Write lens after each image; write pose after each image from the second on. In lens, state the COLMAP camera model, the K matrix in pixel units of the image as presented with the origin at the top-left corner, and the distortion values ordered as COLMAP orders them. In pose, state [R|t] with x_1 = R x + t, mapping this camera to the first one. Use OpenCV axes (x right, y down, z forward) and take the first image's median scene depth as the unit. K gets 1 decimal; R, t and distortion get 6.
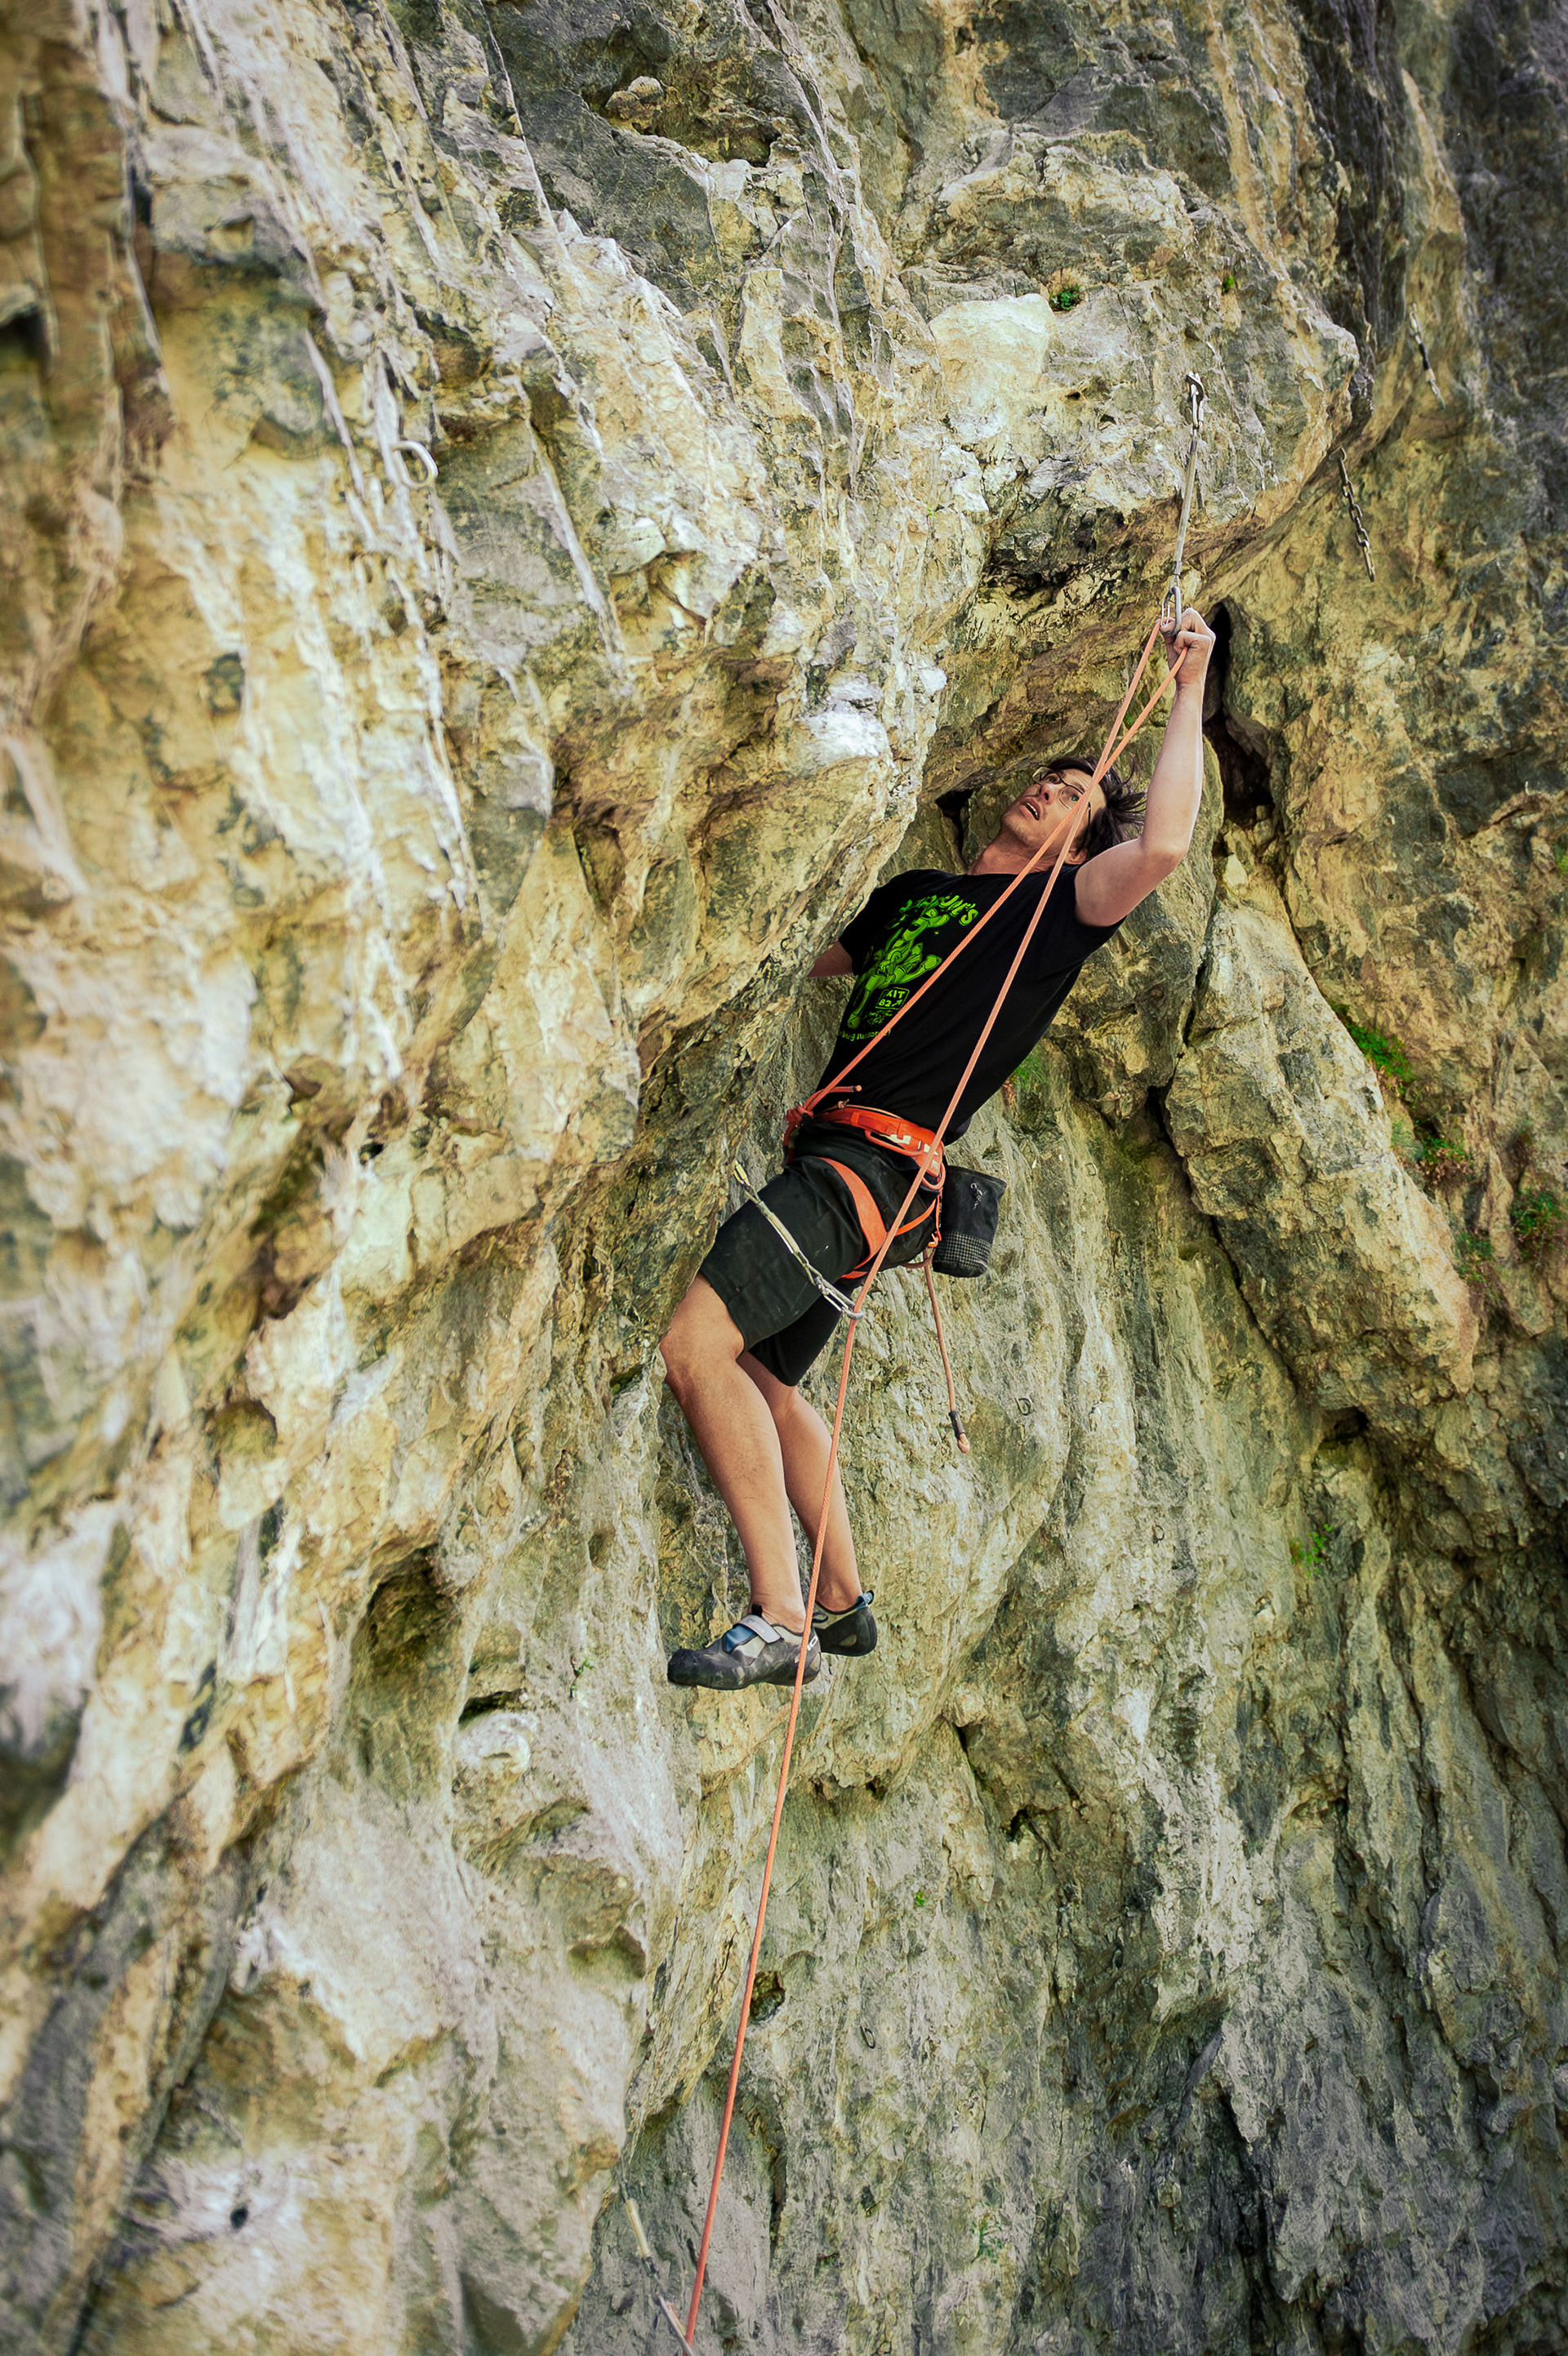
lens RADIAL K [[2023.0, 0, 975.7], [0, 2023.0, 865.7], [0, 0, 1]] dist [0.006384, -0.008054]
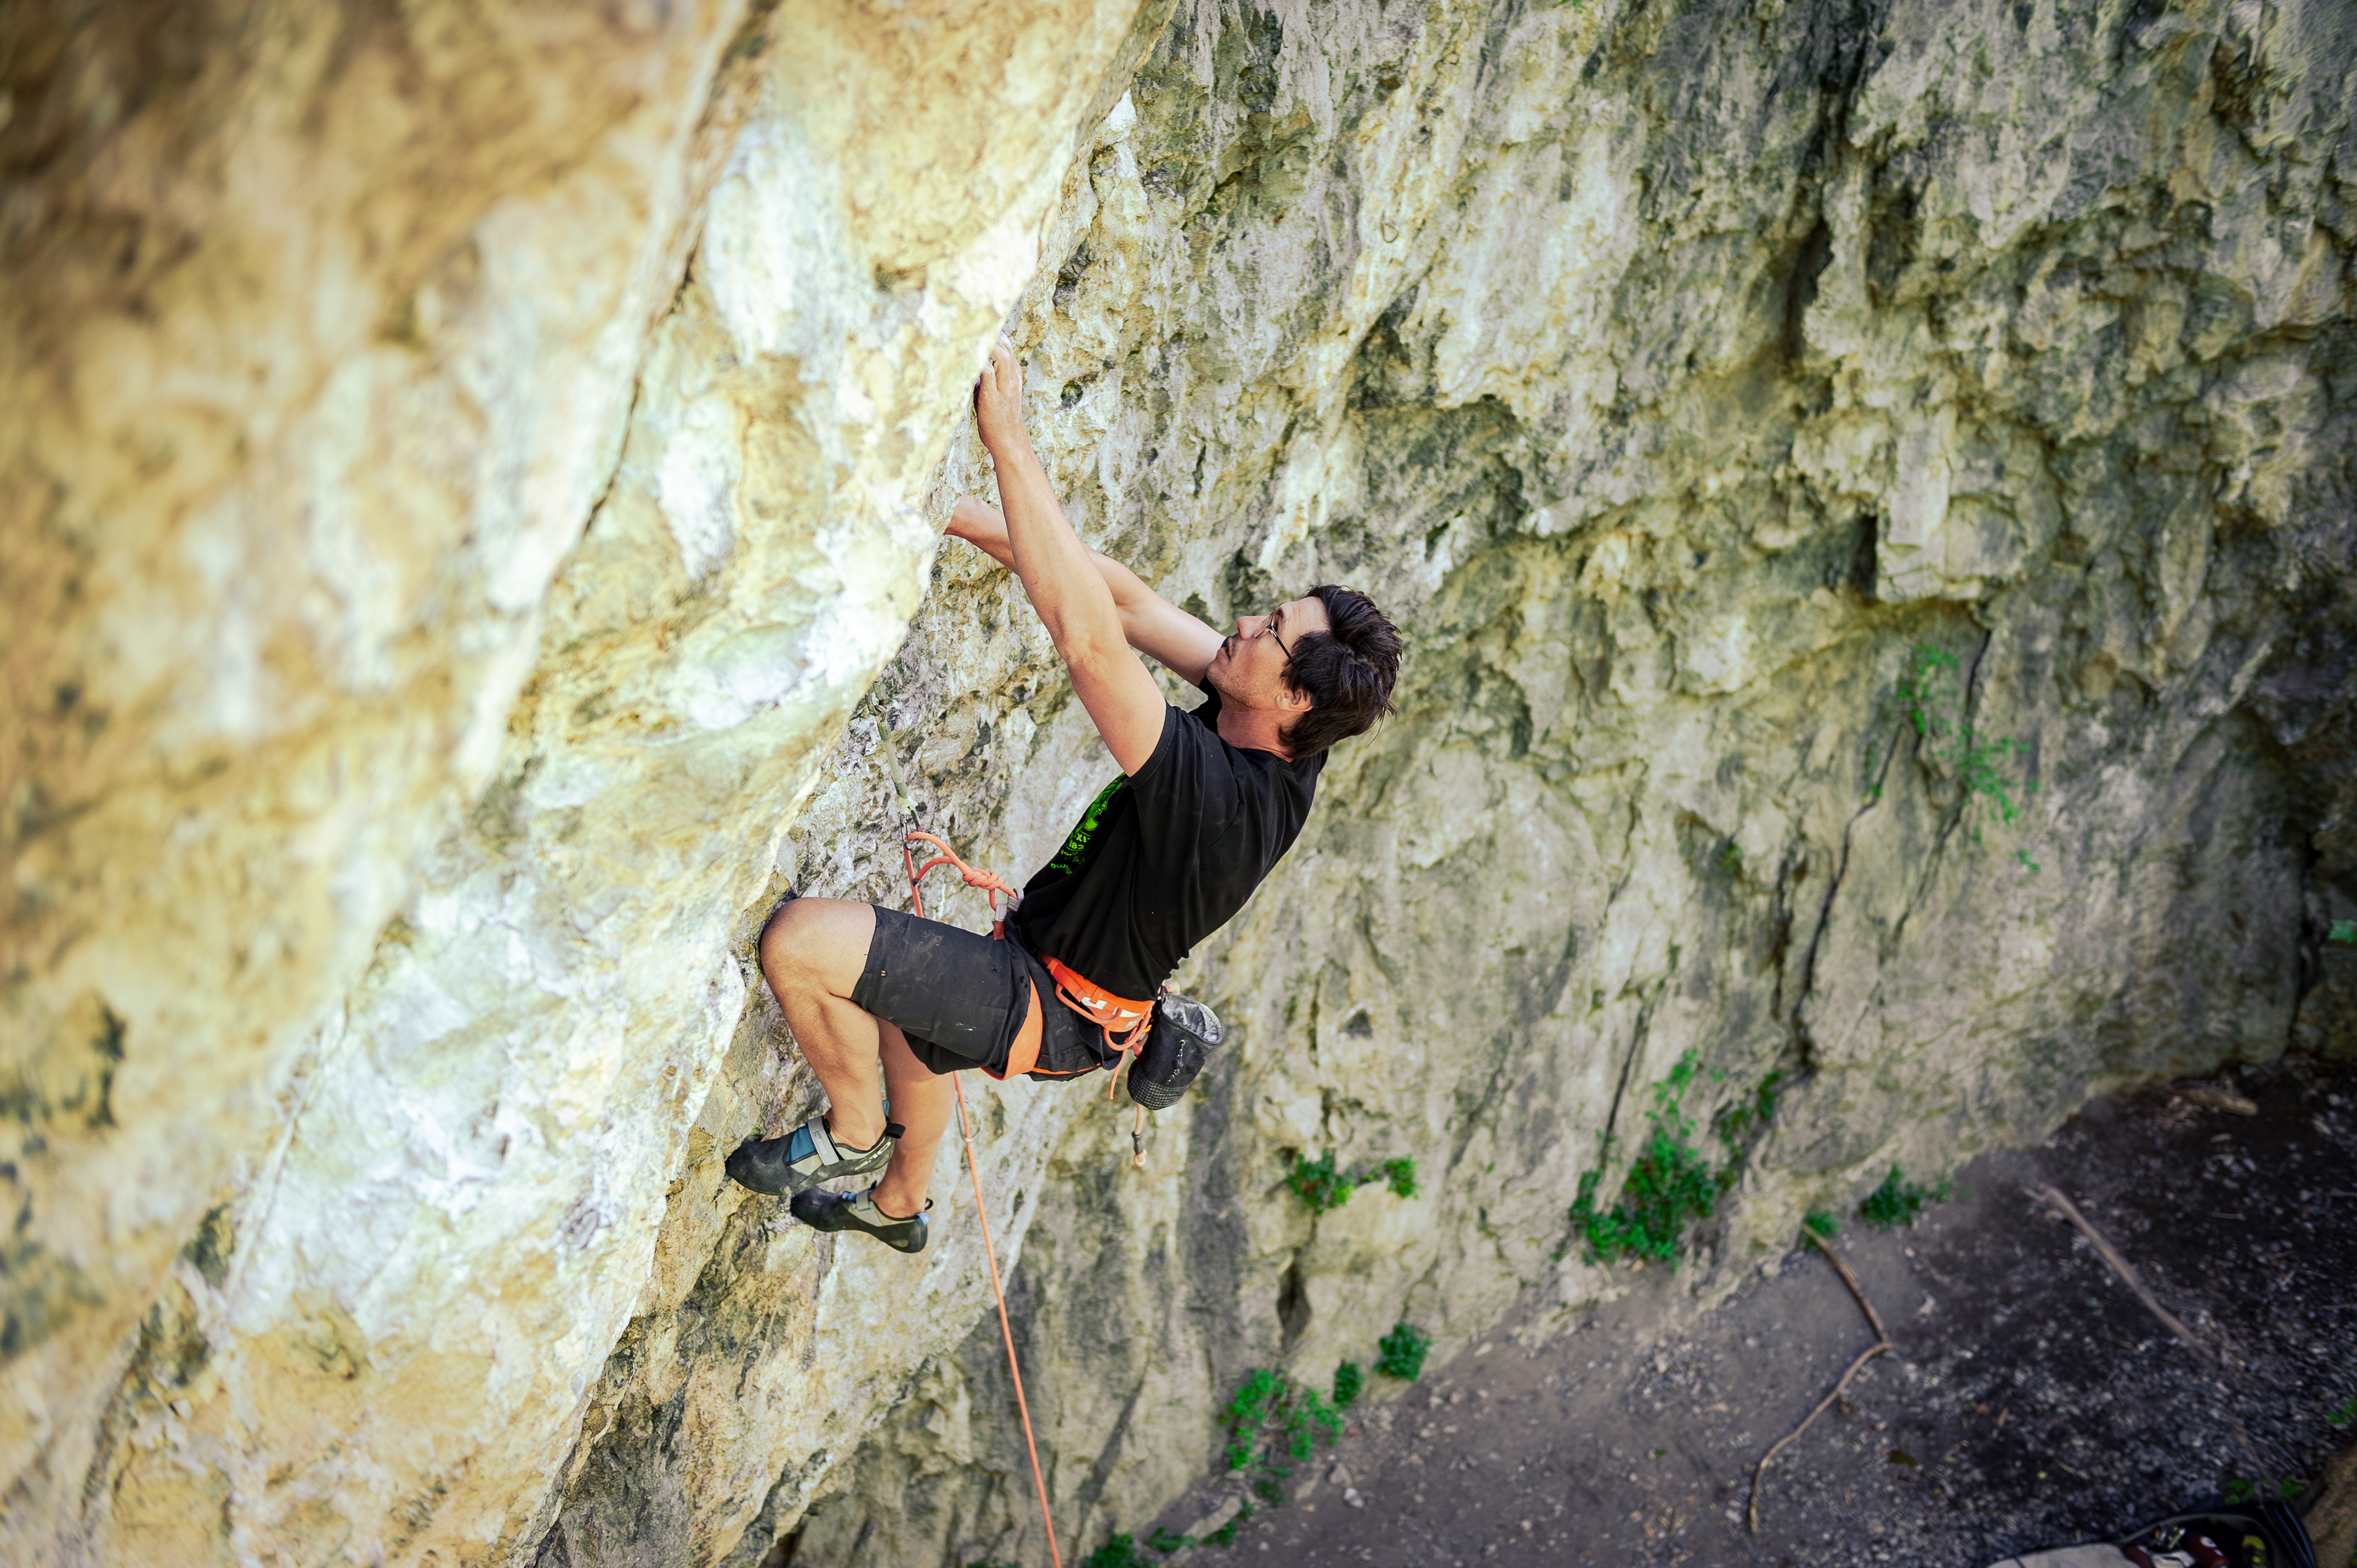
lens RADIAL K [[2648.7, 0, 1178.2], [0, 2648.7, 797.7], [0, 0, 1]] dist [-0.011899, 0.000000]
pose [[0.974403, 0.224688, -0.007327, -0.065504], [-0.141157, 0.636873, 0.757936, 0.060435], [0.174966, -0.737501, 0.652287, -0.015976]]
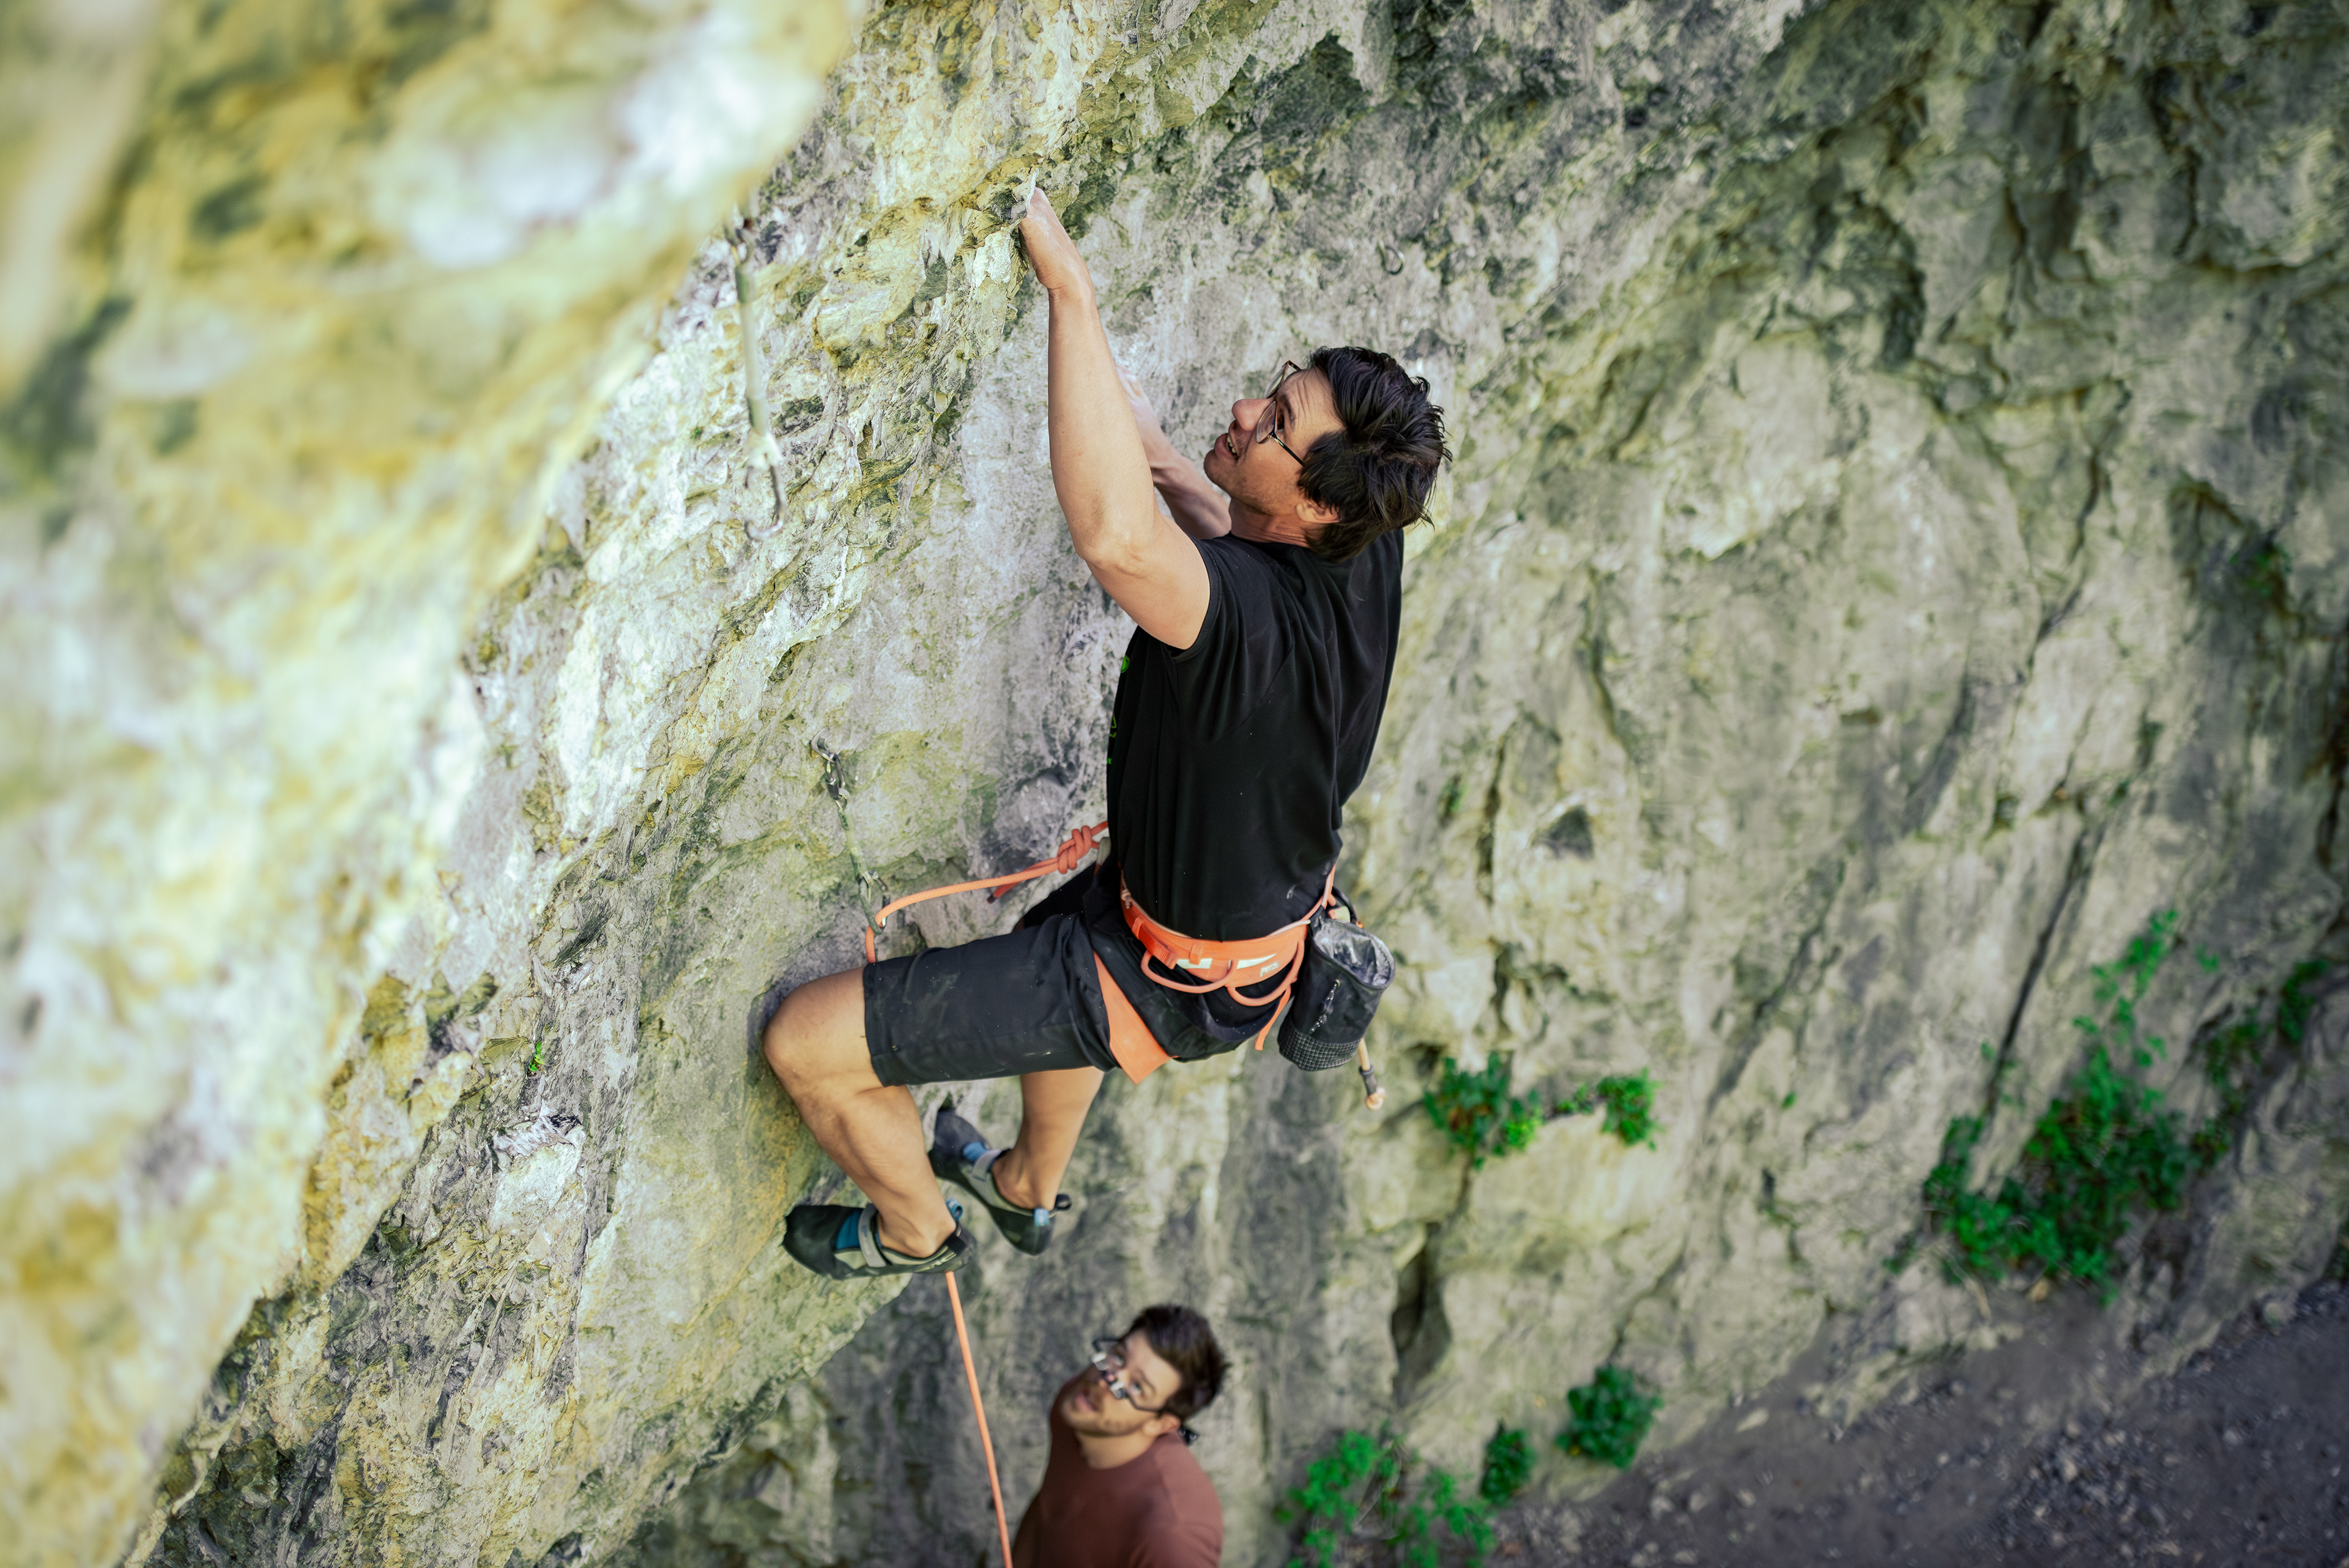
lens RADIAL K [[4731.1, 0, 1142.8], [0, 4731.1, 860.0], [0, 0, 1]] dist [0.029595, 0.000000]
pose [[0.959361, 0.282174, -0.002202, -0.071355], [-0.159699, 0.549360, 0.820183, 0.071255], [0.232644, -0.786500, 0.572097, -0.003043]]
